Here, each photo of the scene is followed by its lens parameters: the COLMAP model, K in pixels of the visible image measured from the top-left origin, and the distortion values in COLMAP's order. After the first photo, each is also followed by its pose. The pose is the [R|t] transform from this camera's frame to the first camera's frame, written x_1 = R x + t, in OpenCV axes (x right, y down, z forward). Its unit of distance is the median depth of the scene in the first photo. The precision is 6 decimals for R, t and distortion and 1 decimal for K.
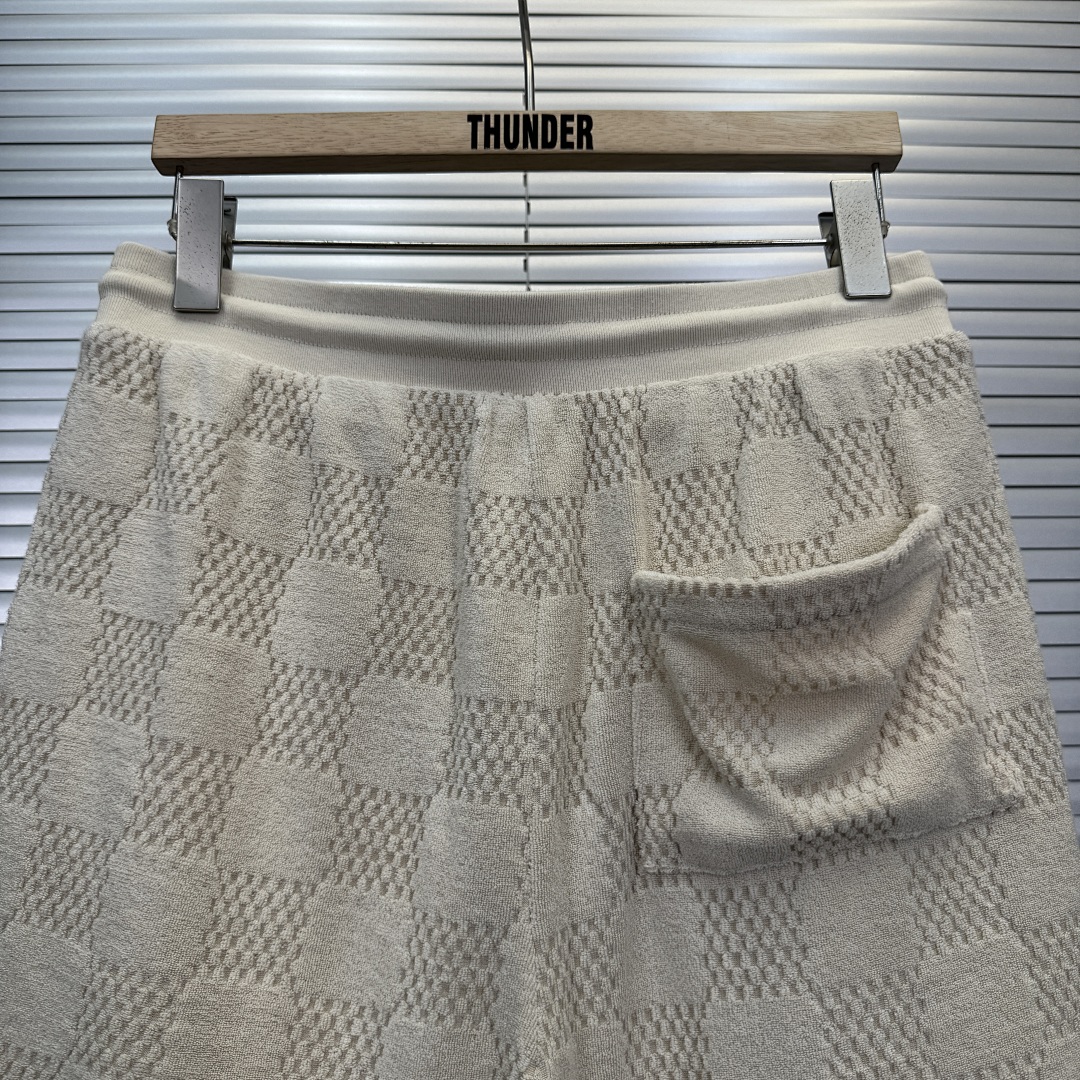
lens RADIAL K [[922.2, 0, 536.2], [0, 922.2, 552.3], [0, 0, 1]] dist [0.113893, -0.311630]
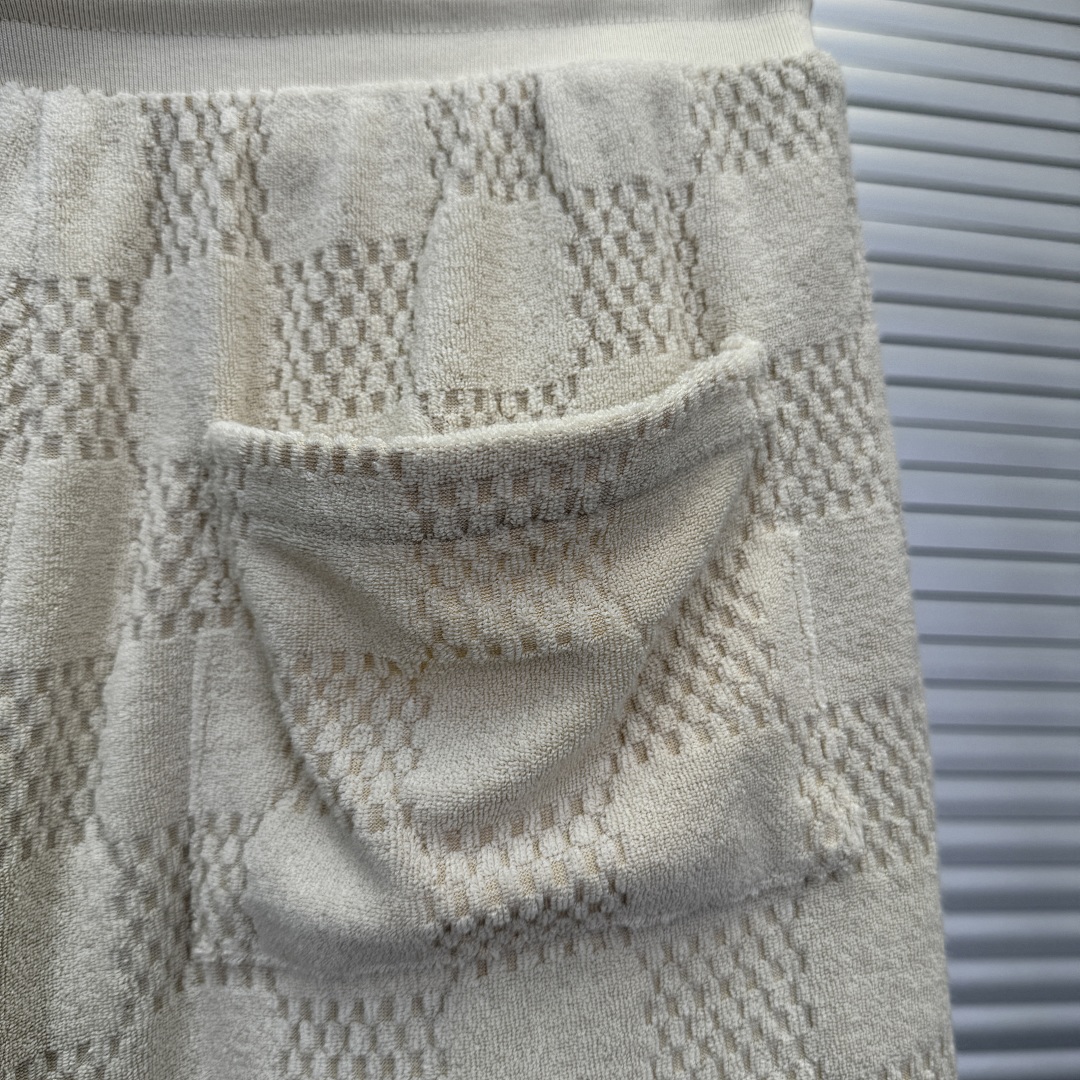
lens RADIAL K [[922.2, 0, 536.2], [0, 922.2, 552.3], [0, 0, 1]] dist [0.113893, -0.311630]
pose [[0.993197, 0.052965, 0.103700, 0.247618], [-0.061588, 0.994744, 0.081801, 0.040565], [-0.098822, -0.087631, 0.991239, 0.446934]]
